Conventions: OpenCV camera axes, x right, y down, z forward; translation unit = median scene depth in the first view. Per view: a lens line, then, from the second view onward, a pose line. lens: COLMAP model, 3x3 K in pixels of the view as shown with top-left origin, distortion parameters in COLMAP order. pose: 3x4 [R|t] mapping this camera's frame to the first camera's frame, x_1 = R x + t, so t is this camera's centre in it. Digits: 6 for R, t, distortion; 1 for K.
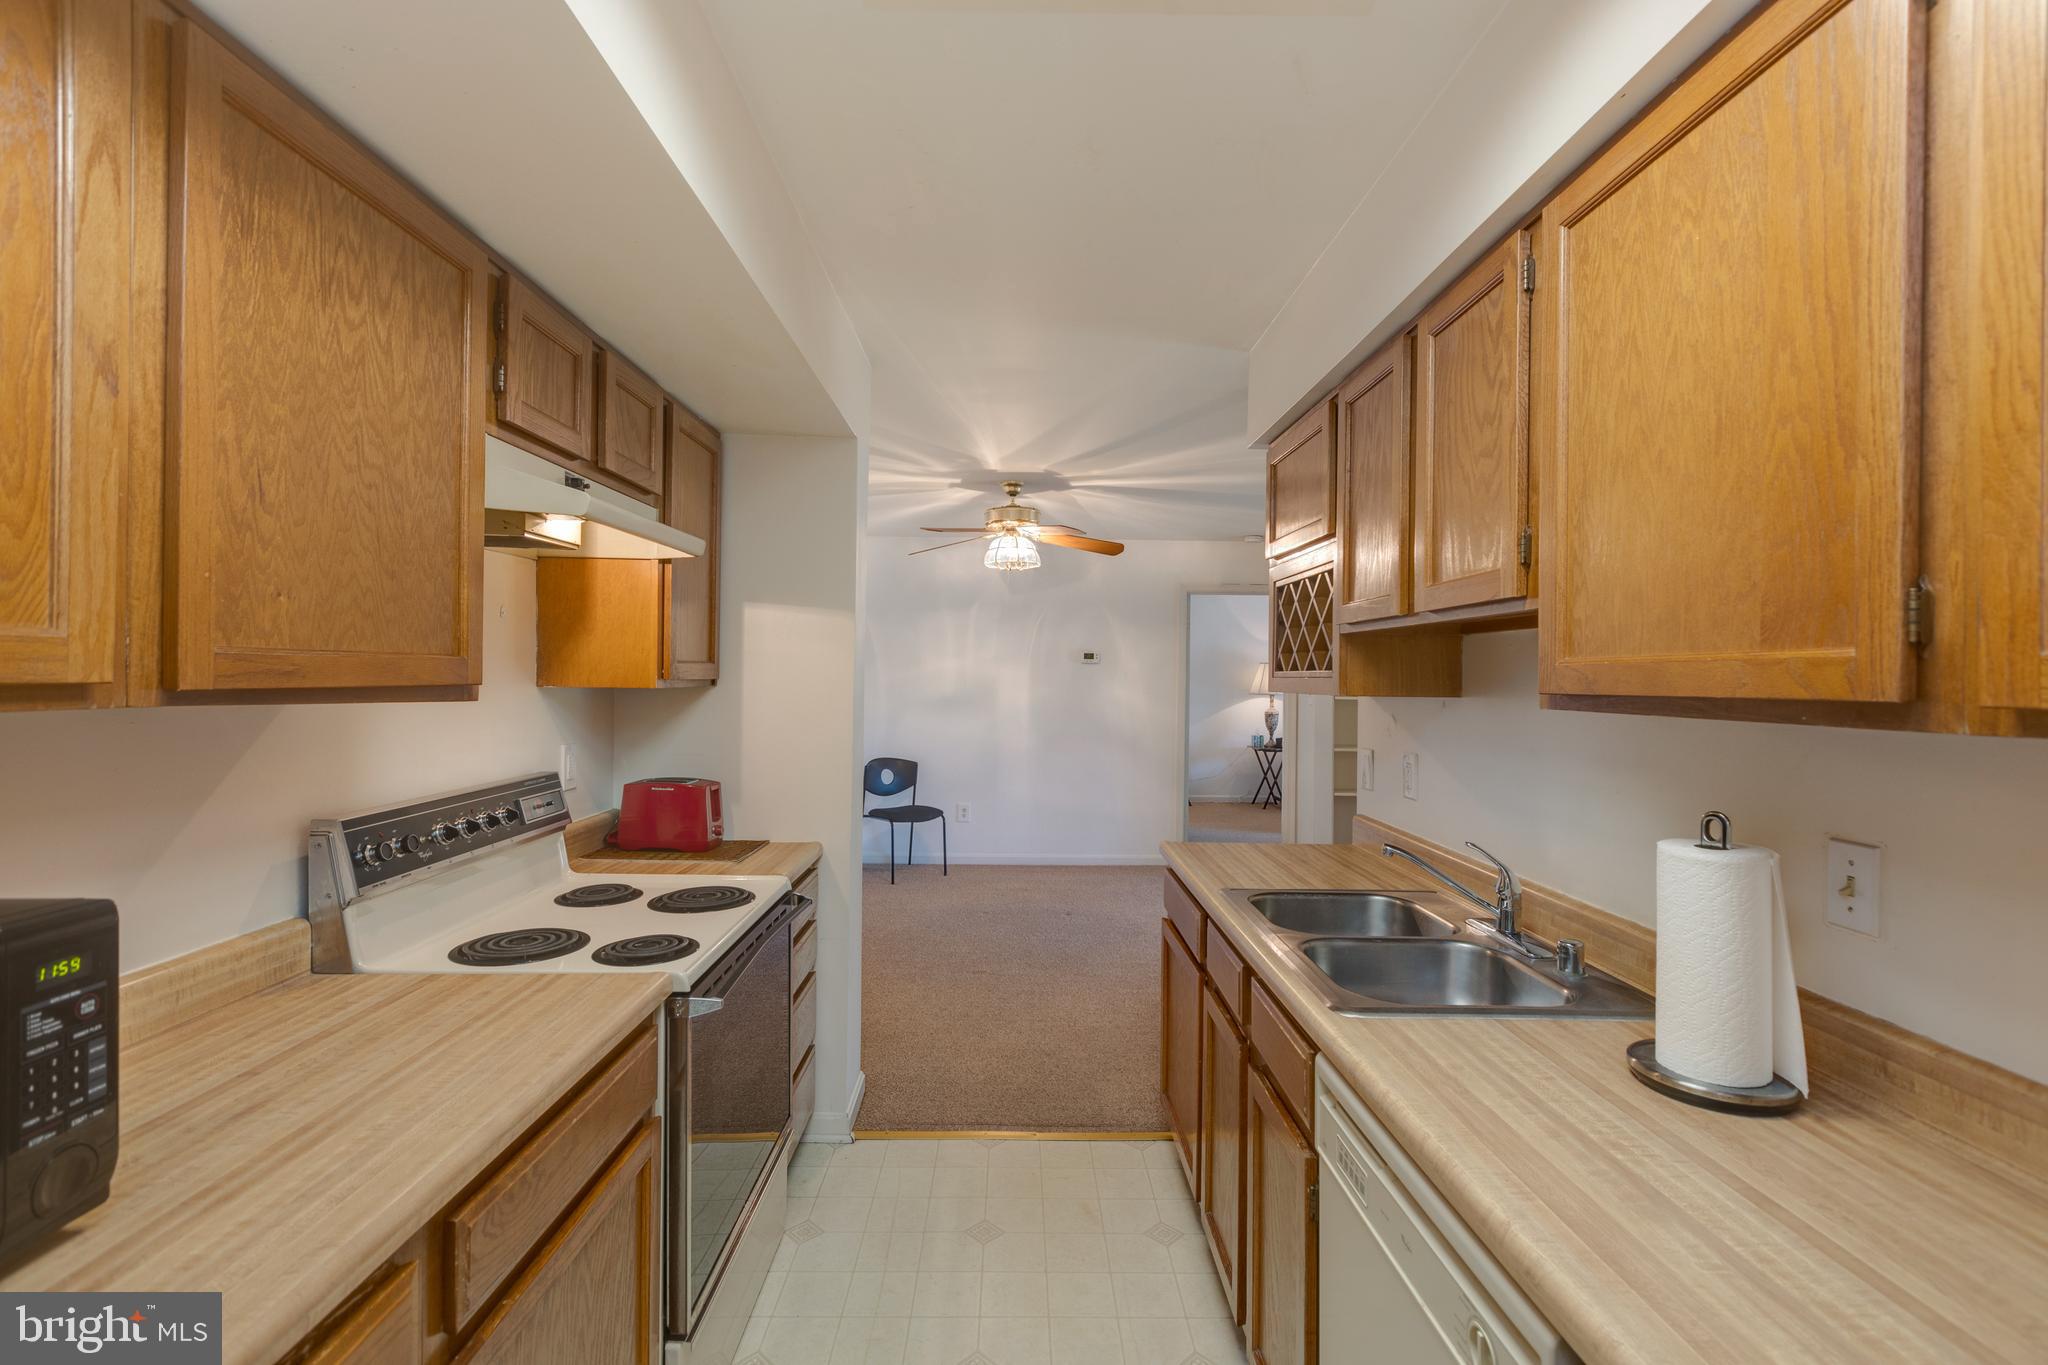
lens RADIAL K [[908.9, 0, 1028.3], [0, 908.9, 686.2], [0, 0, 1]] dist [0.001872, -0.000254]
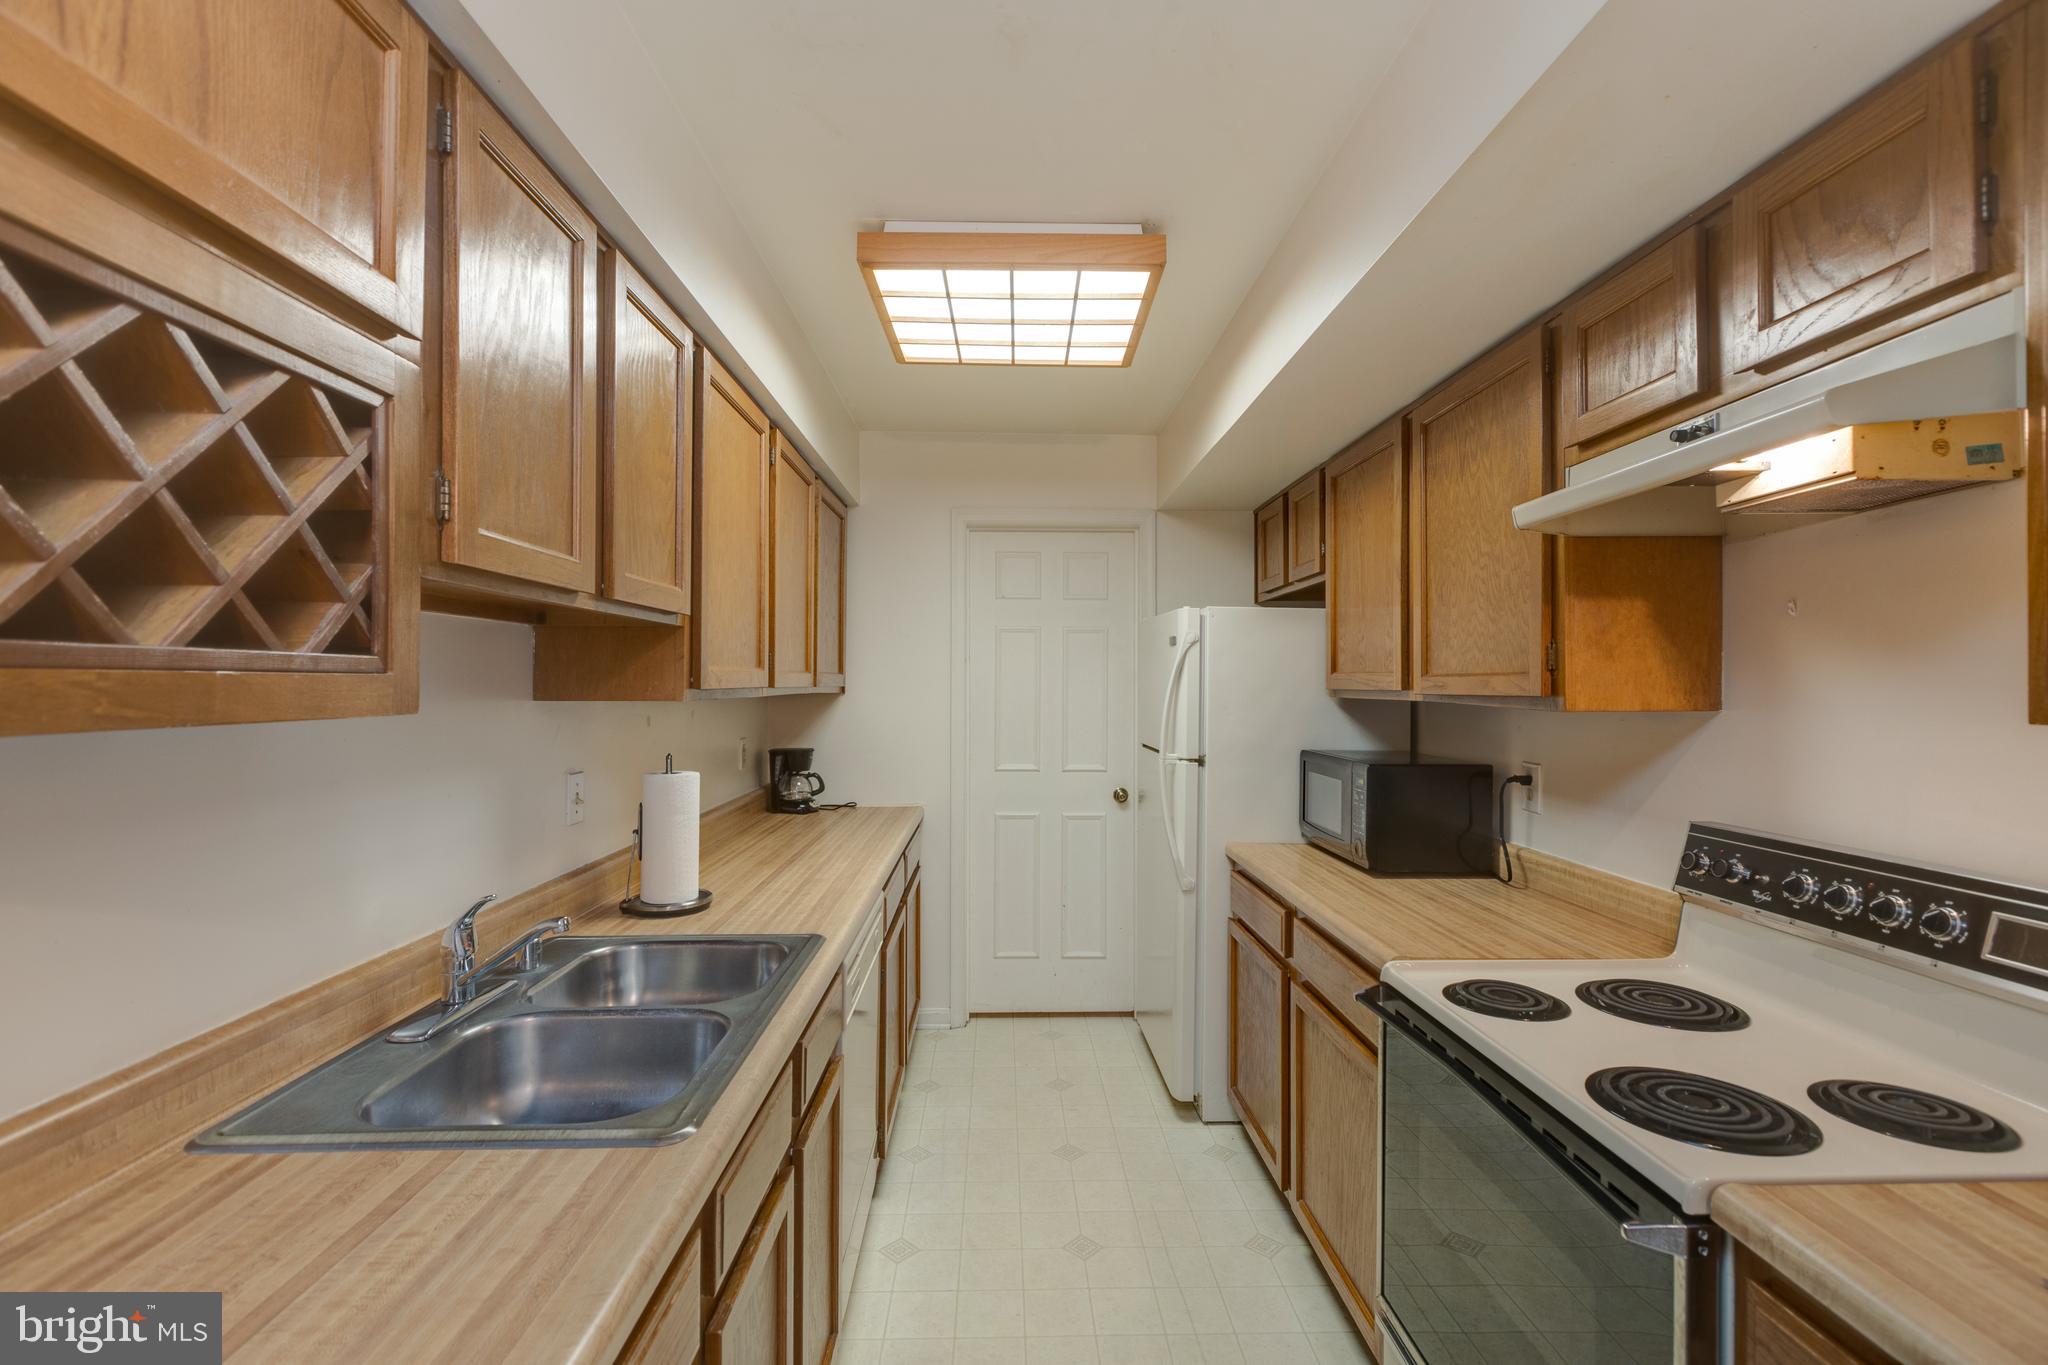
lens RADIAL K [[908.9, 0, 1023.9], [0, 908.9, 675.2], [0, 0, 1]] dist [0.001872, -0.000254]
pose [[-0.999869, -0.014735, -0.006755, 0.064442], [-0.014758, 0.999885, 0.003429, -0.023780], [0.006704, 0.003528, -0.999971, 2.207702]]
